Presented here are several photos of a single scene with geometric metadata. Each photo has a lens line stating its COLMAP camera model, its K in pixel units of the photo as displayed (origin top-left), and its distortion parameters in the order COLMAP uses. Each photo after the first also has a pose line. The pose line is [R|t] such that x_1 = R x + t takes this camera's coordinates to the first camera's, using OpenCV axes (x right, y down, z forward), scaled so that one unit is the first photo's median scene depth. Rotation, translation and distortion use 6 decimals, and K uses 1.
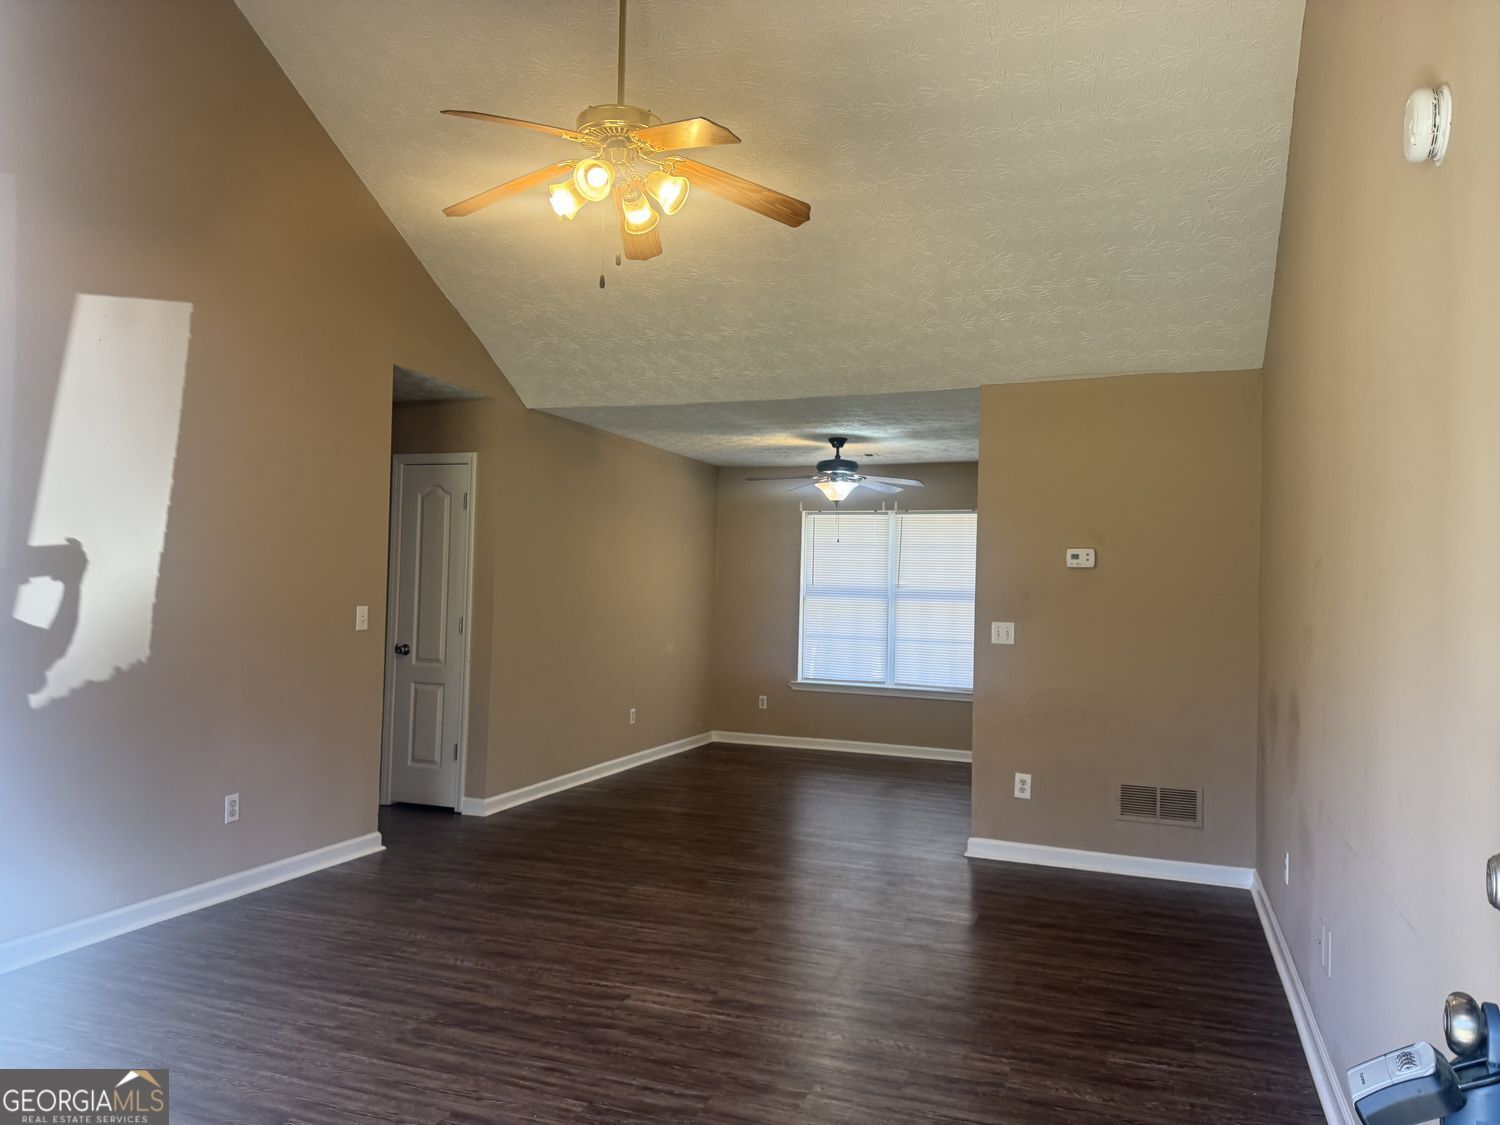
lens RADIAL K [[1045.4, 0, 749.4], [0, 1045.4, 551.9], [0, 0, 1]] dist [0.041009, -0.052330]
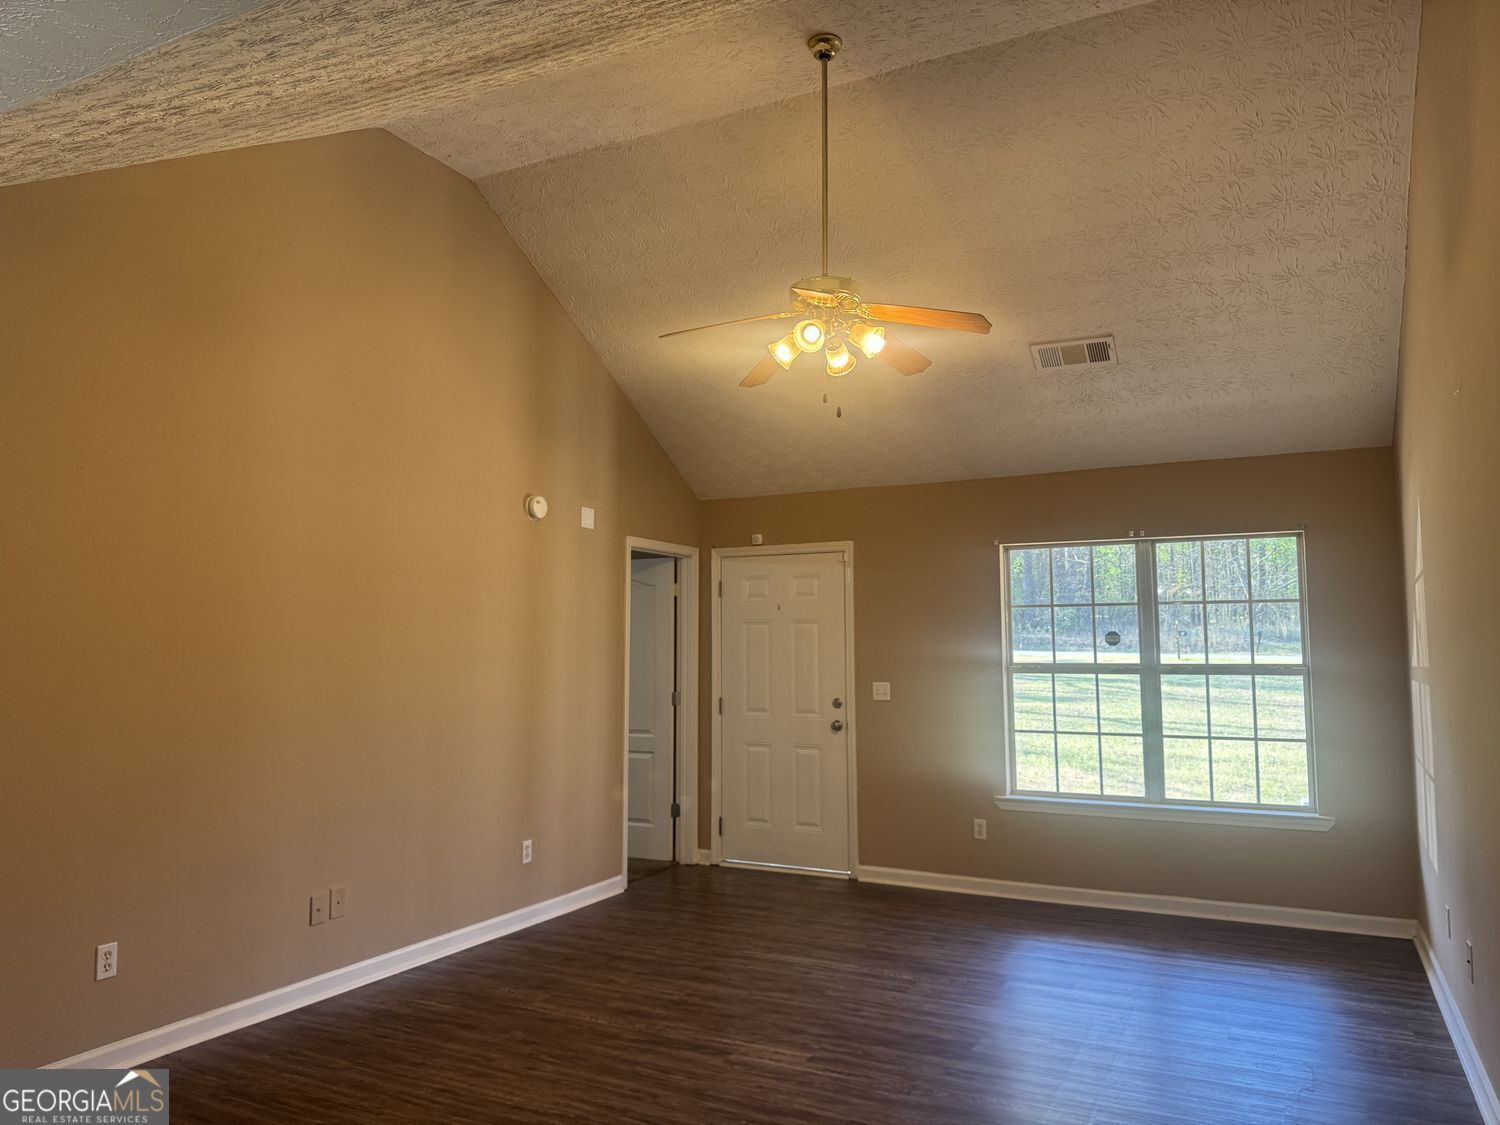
lens RADIAL K [[1045.4, 0, 745.4], [0, 1045.4, 554.0], [0, 0, 1]] dist [0.041009, -0.052330]
pose [[-0.992832, -0.008771, 0.119192, -0.144906], [-0.023638, 0.992013, -0.123899, 0.041408], [-0.117153, -0.125828, -0.985110, 1.762868]]
